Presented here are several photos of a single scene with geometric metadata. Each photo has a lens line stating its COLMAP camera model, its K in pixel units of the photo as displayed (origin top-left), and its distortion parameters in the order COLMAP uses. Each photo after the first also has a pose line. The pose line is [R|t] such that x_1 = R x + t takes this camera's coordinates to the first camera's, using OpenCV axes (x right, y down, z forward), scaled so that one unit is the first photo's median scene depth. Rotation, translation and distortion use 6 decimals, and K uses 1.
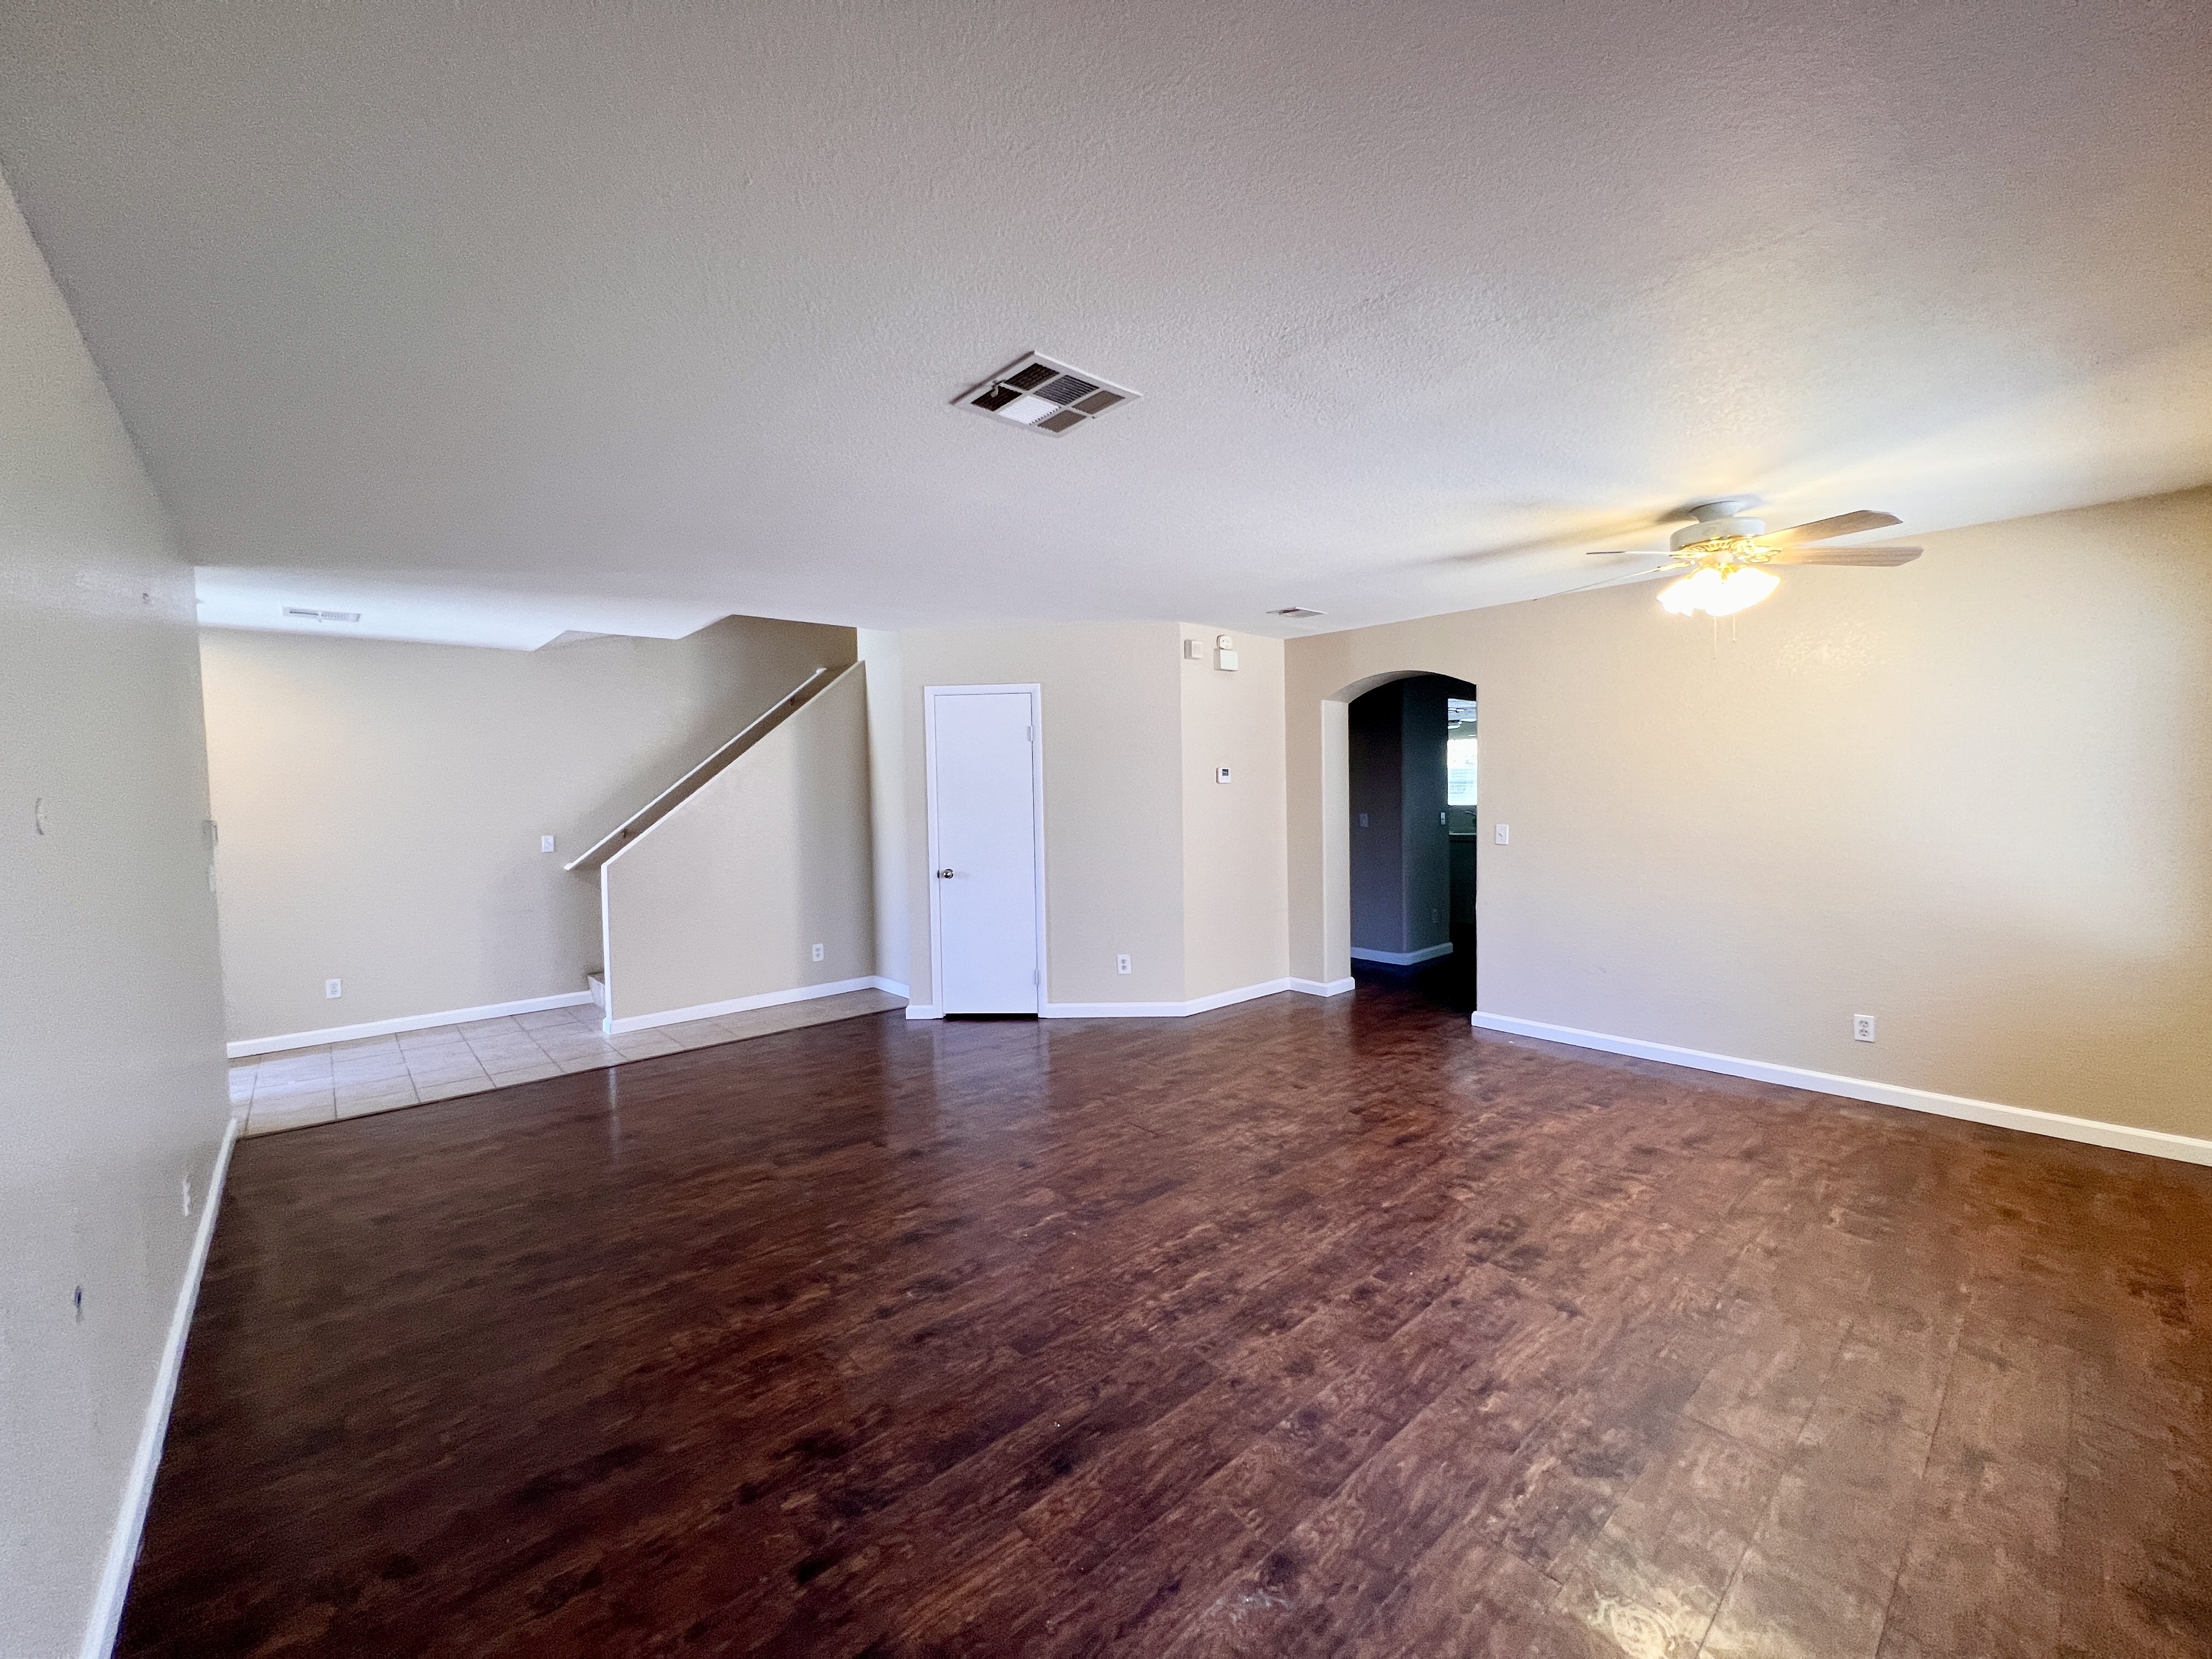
lens RADIAL K [[894.4, 0, 1106.0], [0, 894.4, 829.5], [0, 0, 1]] dist [-0.002471, 0.000163]
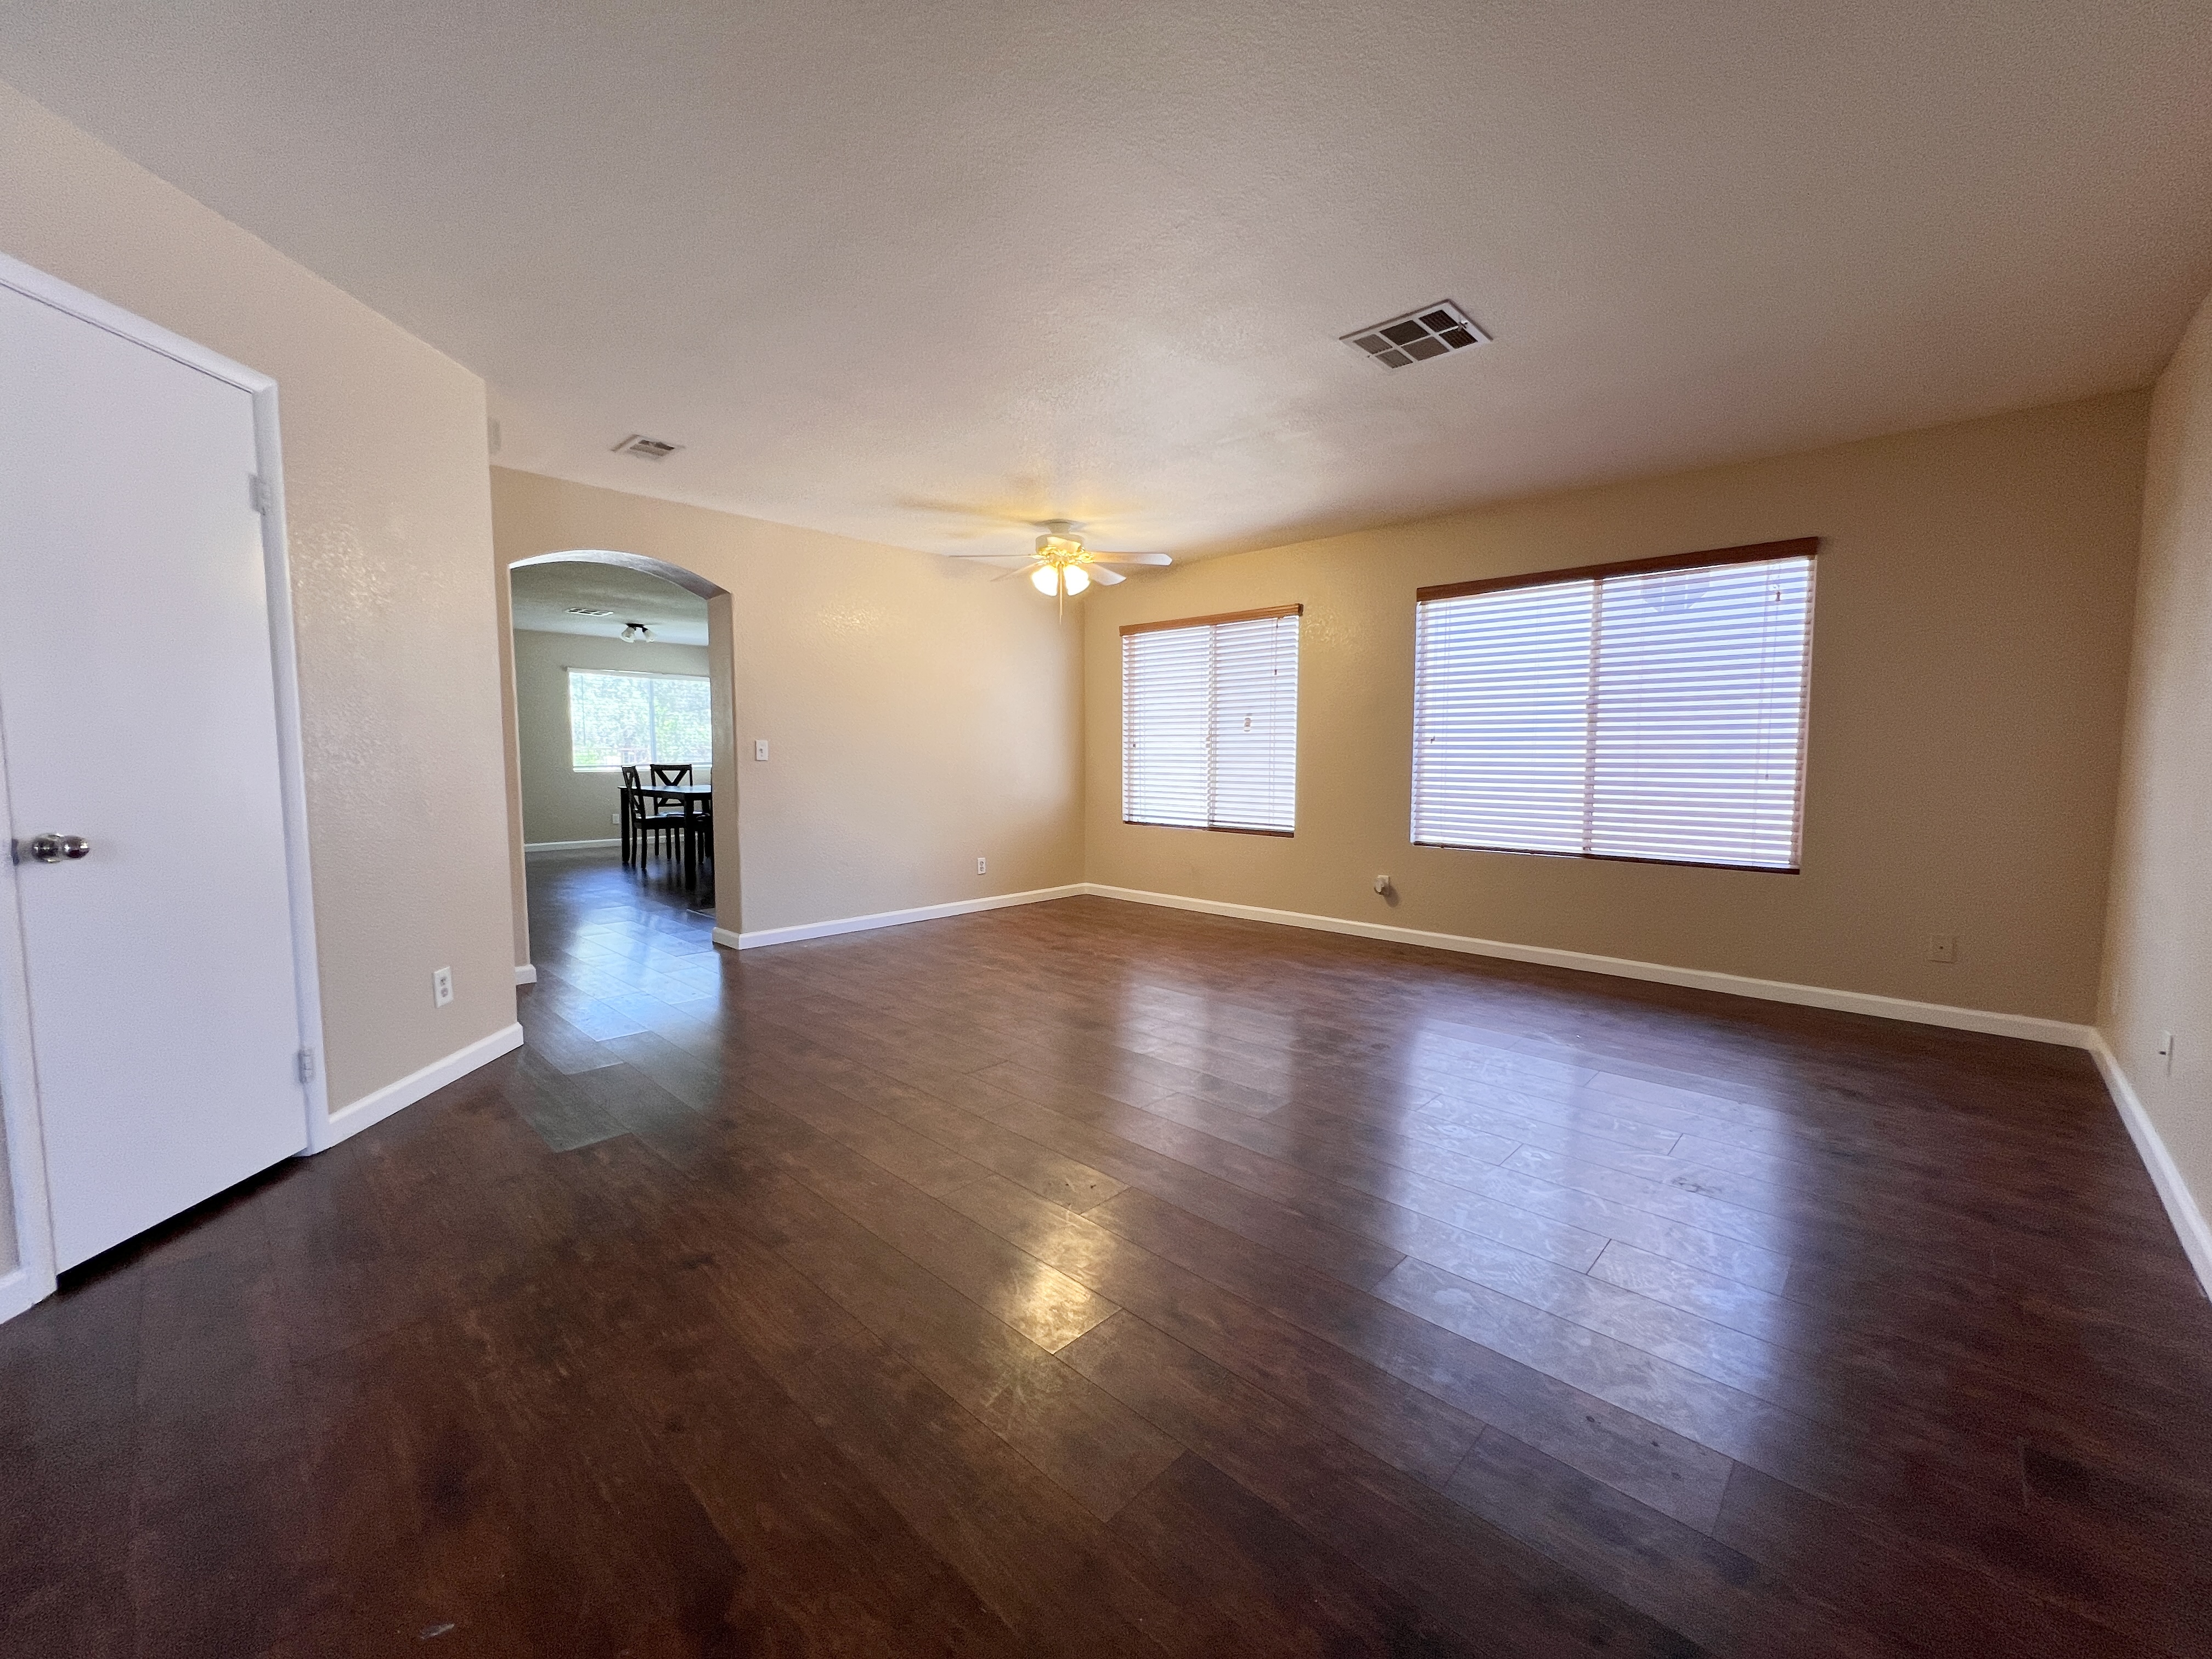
lens RADIAL K [[884.5, 0, 1101.2], [0, 884.5, 819.4], [0, 0, 1]] dist [-0.001797, 0.004149]
pose [[-0.072089, -0.058372, 0.995689, -0.535052], [0.046944, 0.996981, 0.061846, 0.036714], [-0.996293, 0.051200, -0.069131, 0.638467]]
